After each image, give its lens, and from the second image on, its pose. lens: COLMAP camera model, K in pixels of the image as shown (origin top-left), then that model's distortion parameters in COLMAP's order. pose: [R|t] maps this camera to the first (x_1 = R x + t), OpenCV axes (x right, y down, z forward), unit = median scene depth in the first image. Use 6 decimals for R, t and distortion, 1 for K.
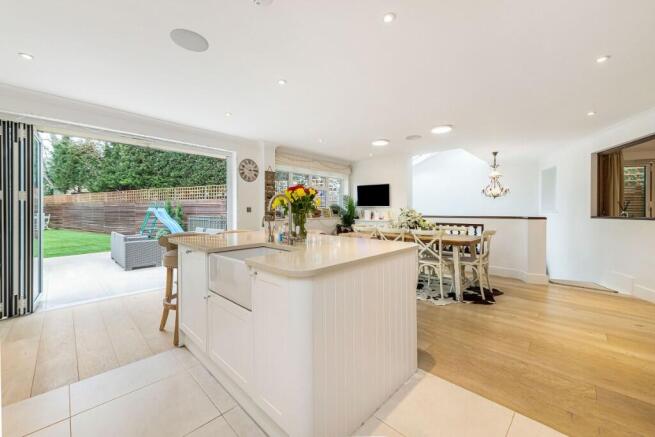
lens RADIAL K [[257.8, 0, 326.1], [0, 257.8, 214.1], [0, 0, 1]] dist [0.001784, -0.000329]
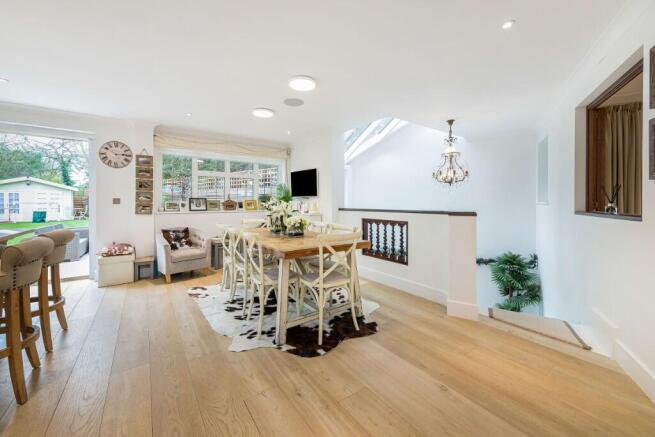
lens RADIAL K [[257.8, 0, 331.3], [0, 257.8, 205.8], [0, 0, 1]] dist [0.001784, -0.000329]
pose [[0.984660, 0.001984, -0.174473, 0.533307], [-0.002367, 0.999995, -0.001988, -0.001349], [0.174468, 0.002371, 0.984660, 0.281887]]
